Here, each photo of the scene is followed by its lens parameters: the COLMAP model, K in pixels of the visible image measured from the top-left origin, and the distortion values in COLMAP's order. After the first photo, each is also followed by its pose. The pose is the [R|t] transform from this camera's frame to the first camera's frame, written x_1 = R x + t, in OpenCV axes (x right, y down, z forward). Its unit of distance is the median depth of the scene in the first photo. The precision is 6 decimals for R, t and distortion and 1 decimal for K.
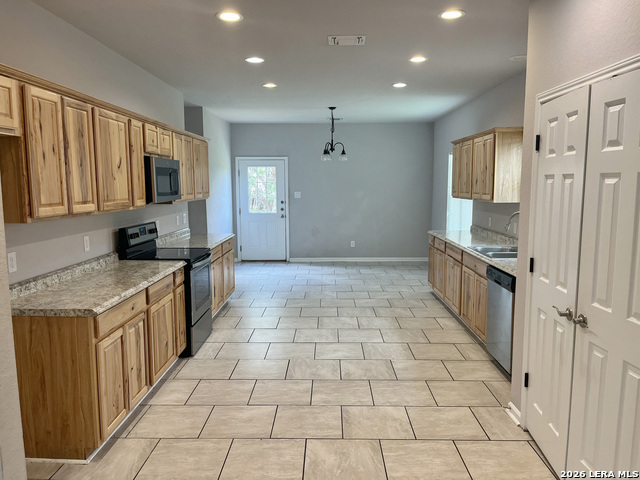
lens RADIAL K [[487.8, 0, 326.8], [0, 487.8, 242.8], [0, 0, 1]] dist [0.065829, -0.099208]
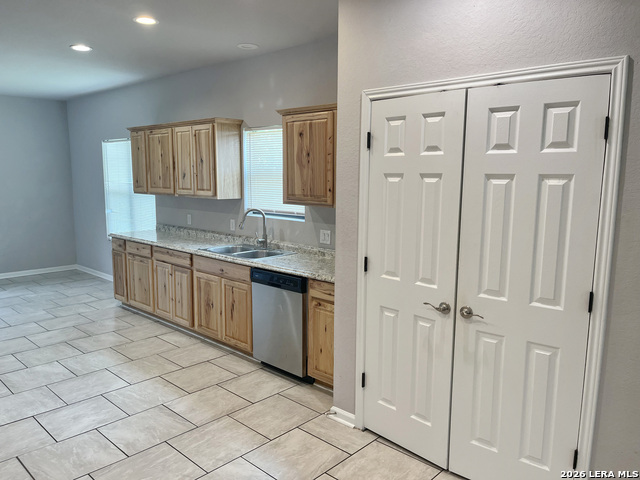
lens RADIAL K [[487.8, 0, 326.8], [0, 487.8, 242.8], [0, 0, 1]] dist [0.065829, -0.099208]
pose [[0.679212, -0.094649, 0.727813, -0.267459], [0.081000, 0.995259, 0.053837, -0.043841], [-0.729458, 0.022386, 0.683659, 0.296620]]
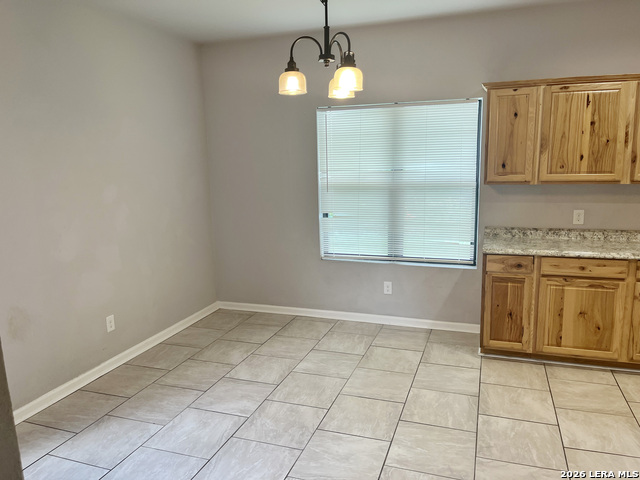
lens RADIAL K [[487.8, 0, 326.8], [0, 487.8, 242.8], [0, 0, 1]] dist [0.065829, -0.099208]
pose [[0.322428, -0.170663, 0.931082, -0.610085], [0.133658, 0.981967, 0.133705, -0.224726], [-0.937110, 0.081336, 0.339424, 1.762444]]
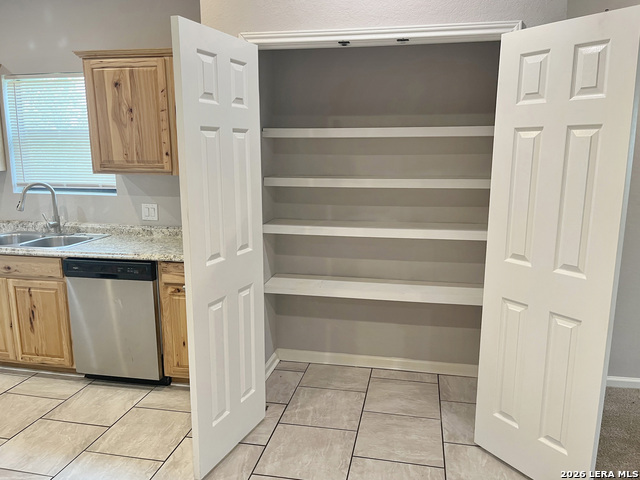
lens RADIAL K [[487.8, 0, 326.8], [0, 487.8, 242.8], [0, 0, 1]] dist [0.065829, -0.099208]
pose [[0.182346, -0.186073, 0.965467, -0.313430], [0.120246, 0.978779, 0.165928, -0.054695], [-0.975854, 0.085837, 0.200851, 0.539862]]
